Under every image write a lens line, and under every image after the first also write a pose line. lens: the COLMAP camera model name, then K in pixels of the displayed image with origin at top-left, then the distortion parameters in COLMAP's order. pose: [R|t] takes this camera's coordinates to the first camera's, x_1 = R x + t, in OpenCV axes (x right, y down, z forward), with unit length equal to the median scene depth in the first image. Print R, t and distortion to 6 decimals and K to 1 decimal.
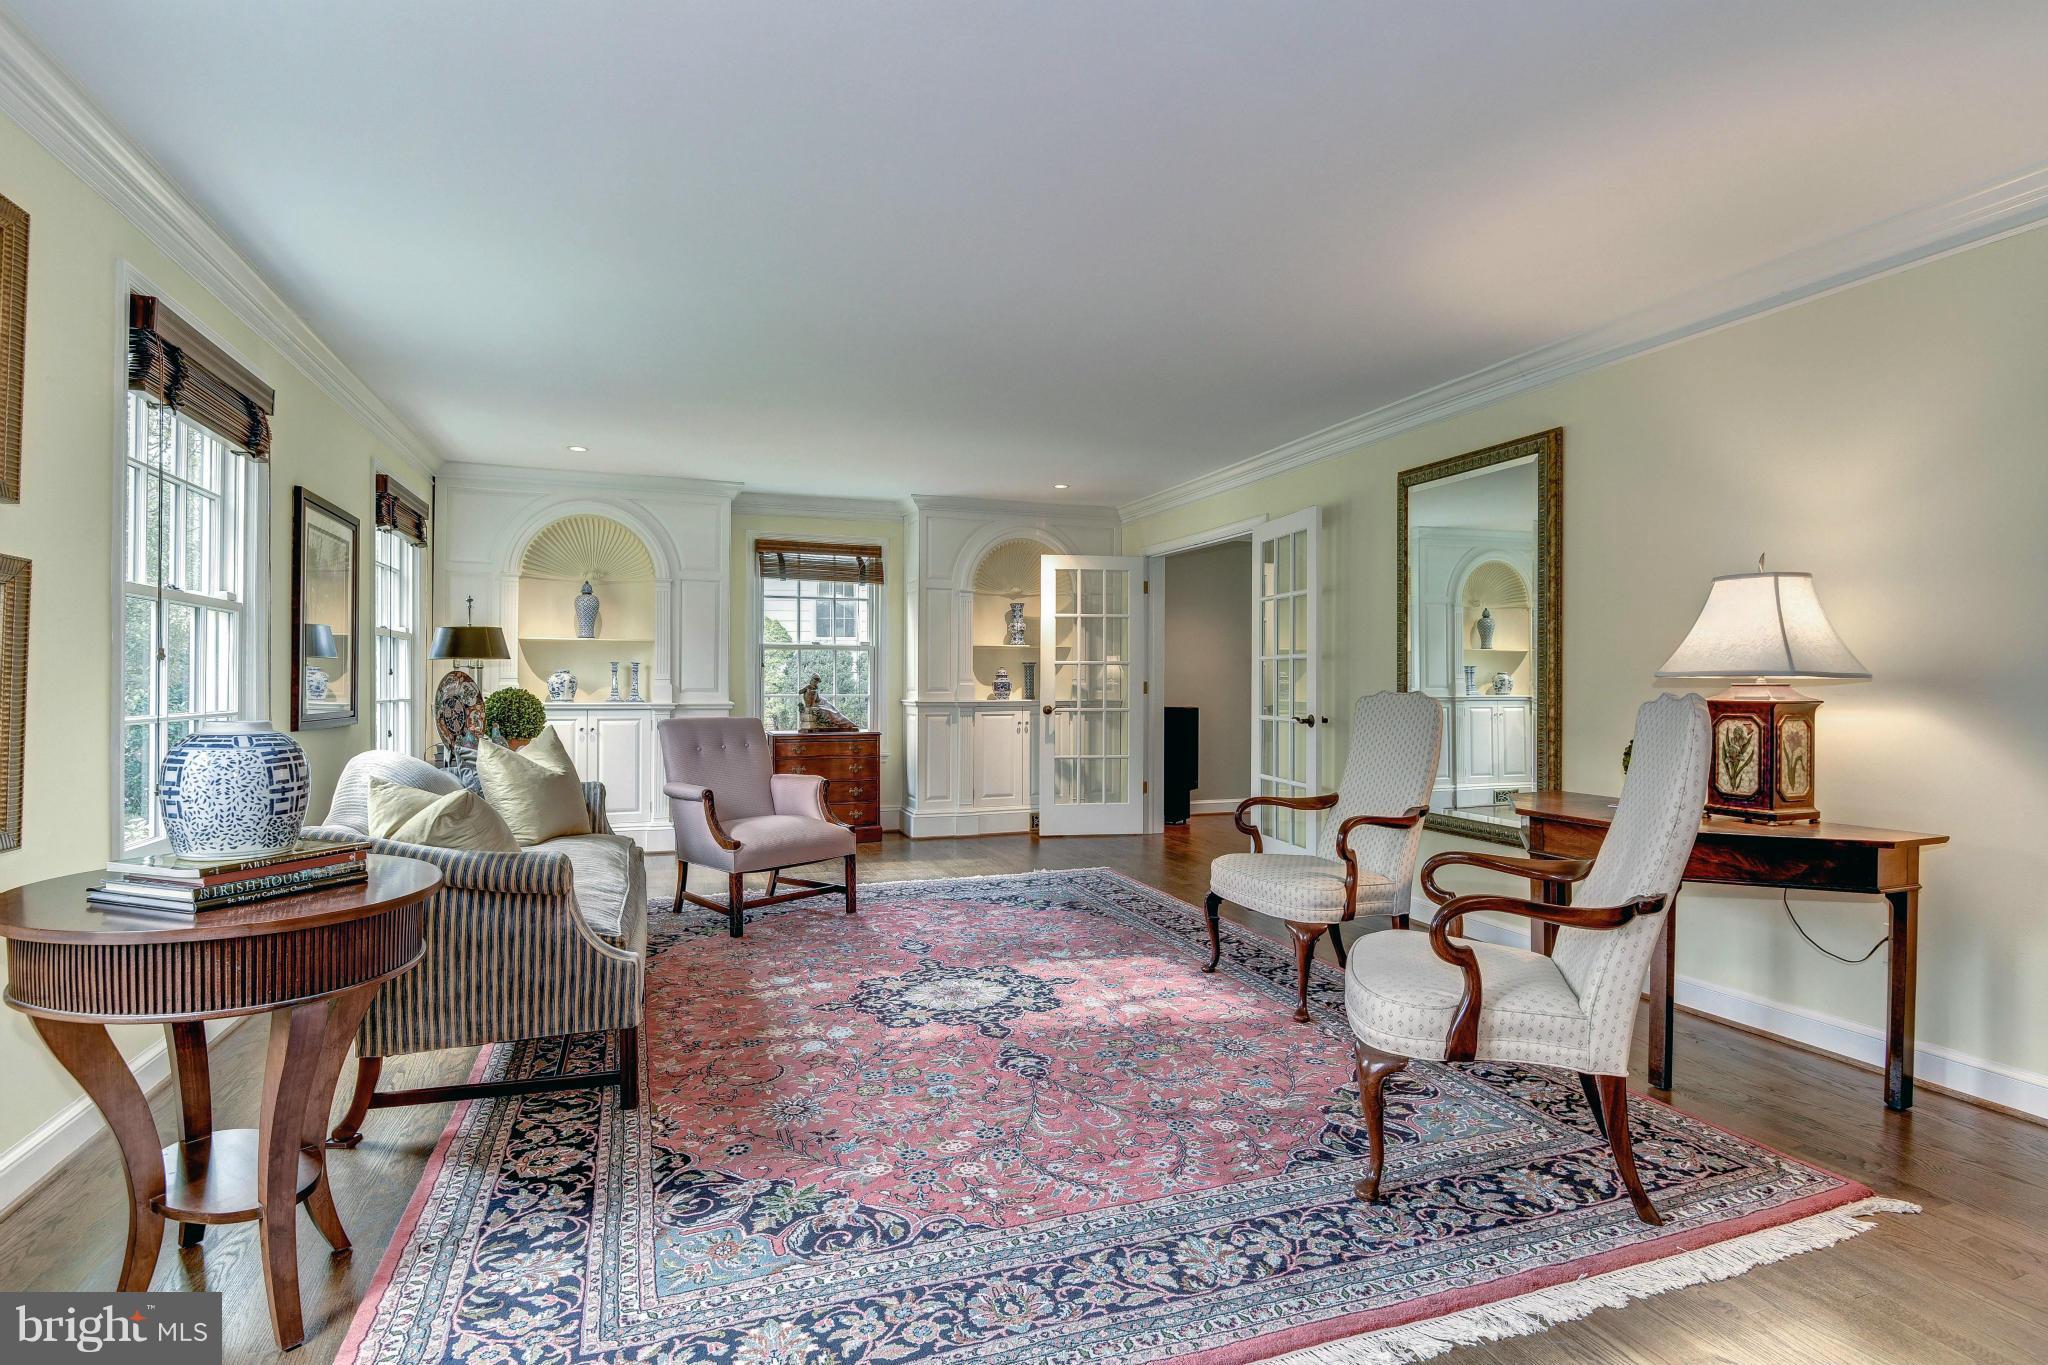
lens RADIAL K [[1035.0, 0, 1059.4], [0, 1035.0, 682.1], [0, 0, 1]] dist [0.000678, -0.020084]
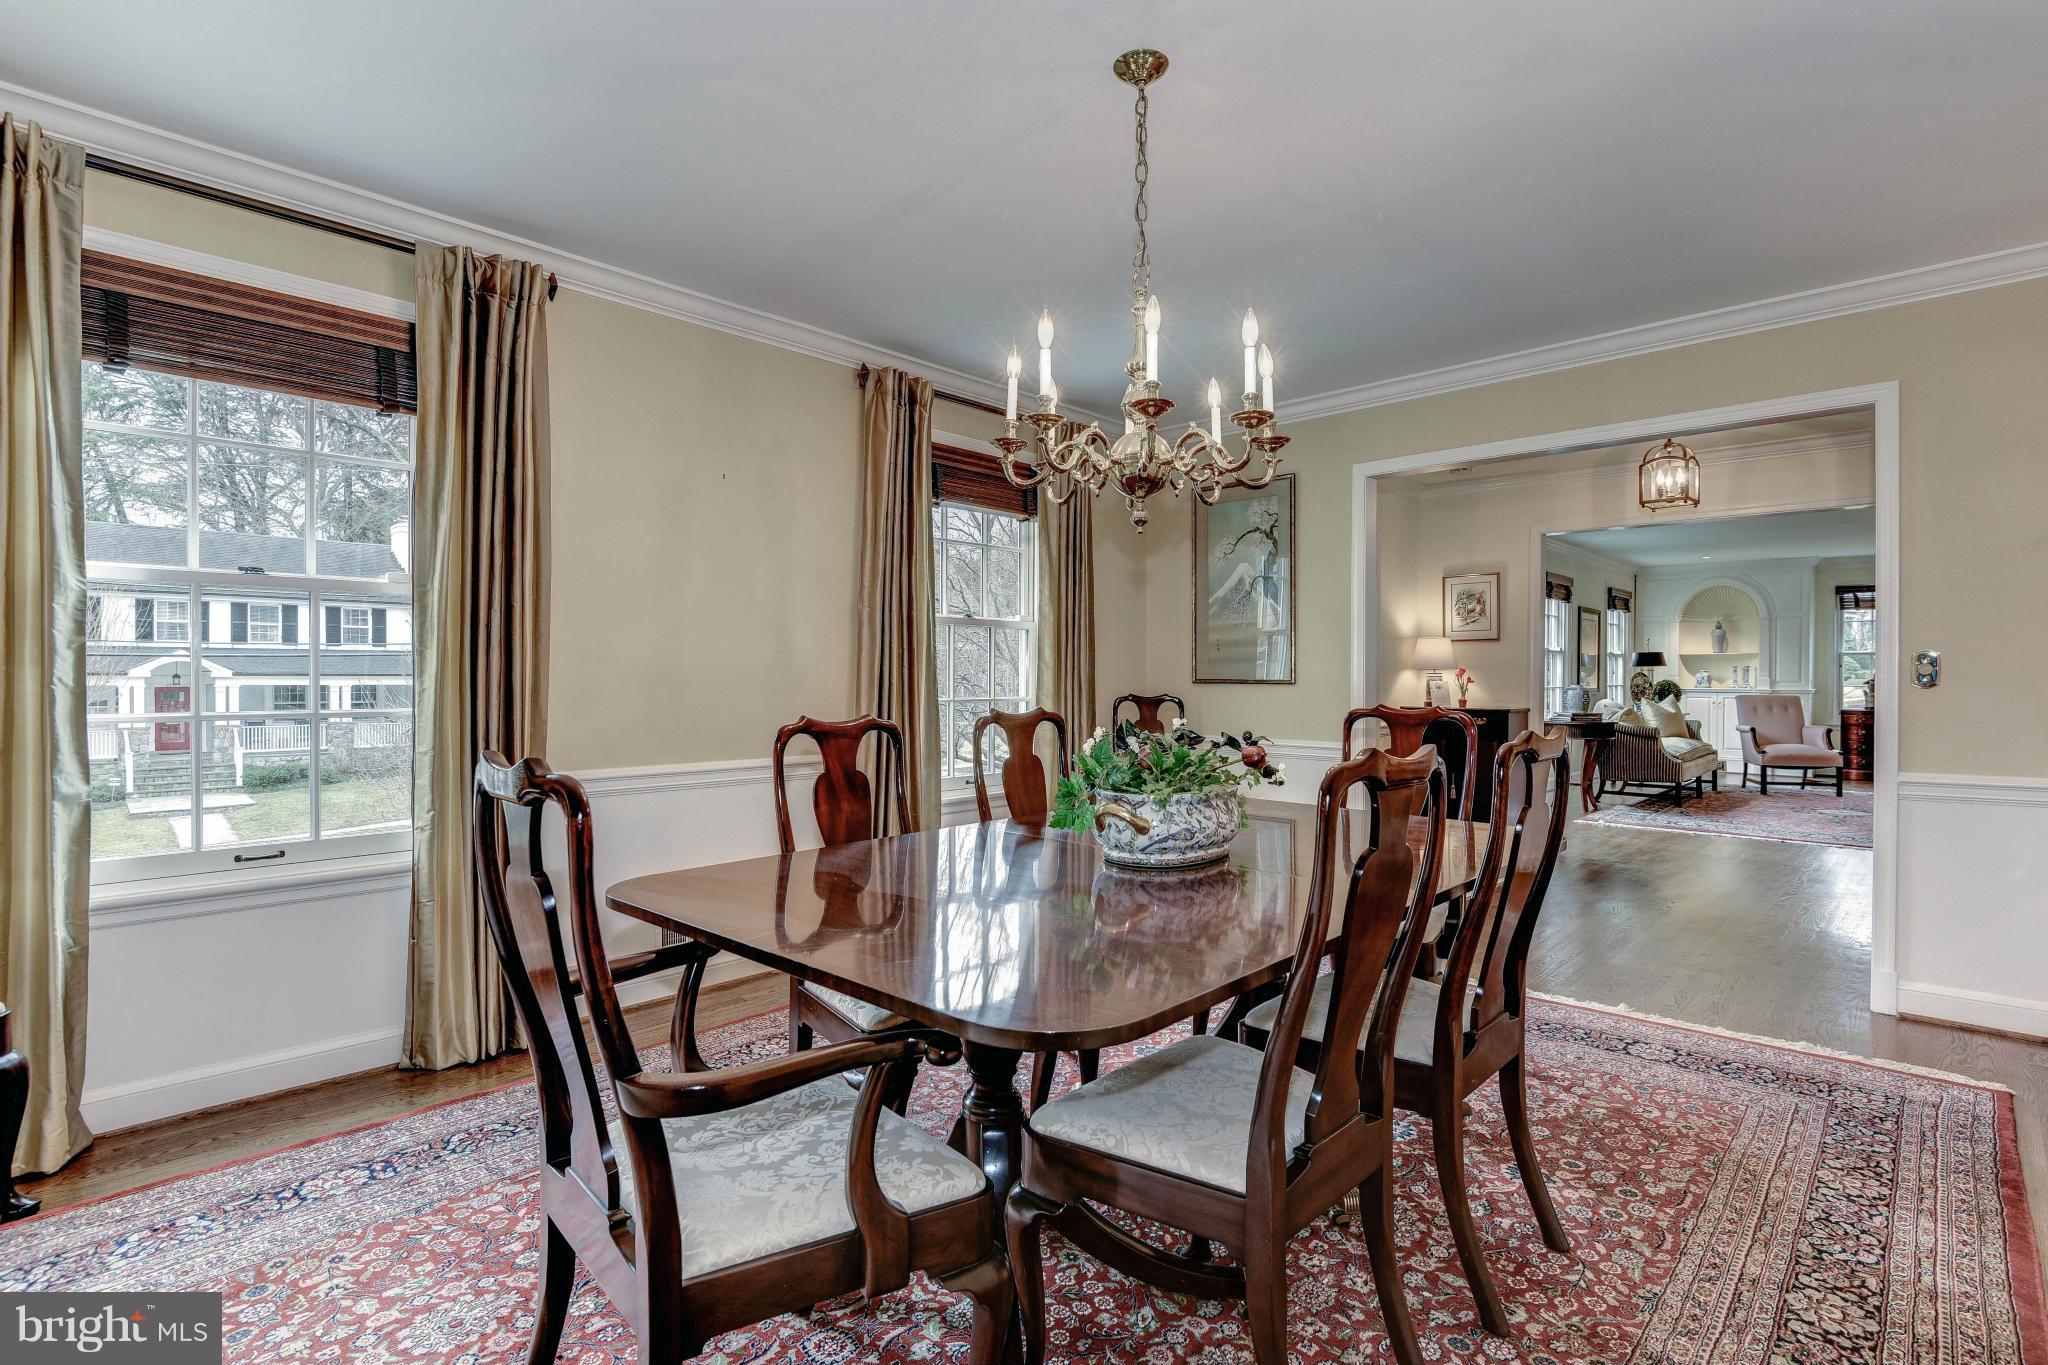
lens RADIAL K [[1035.0, 0, 1059.4], [0, 1035.0, 682.1], [0, 0, 1]] dist [0.000678, -0.020084]
pose [[0.471008, 0.002498, -0.882125, 0.783435], [0.002272, 0.999989, 0.004044, -0.001239], [0.882126, -0.003909, 0.470997, -1.148746]]
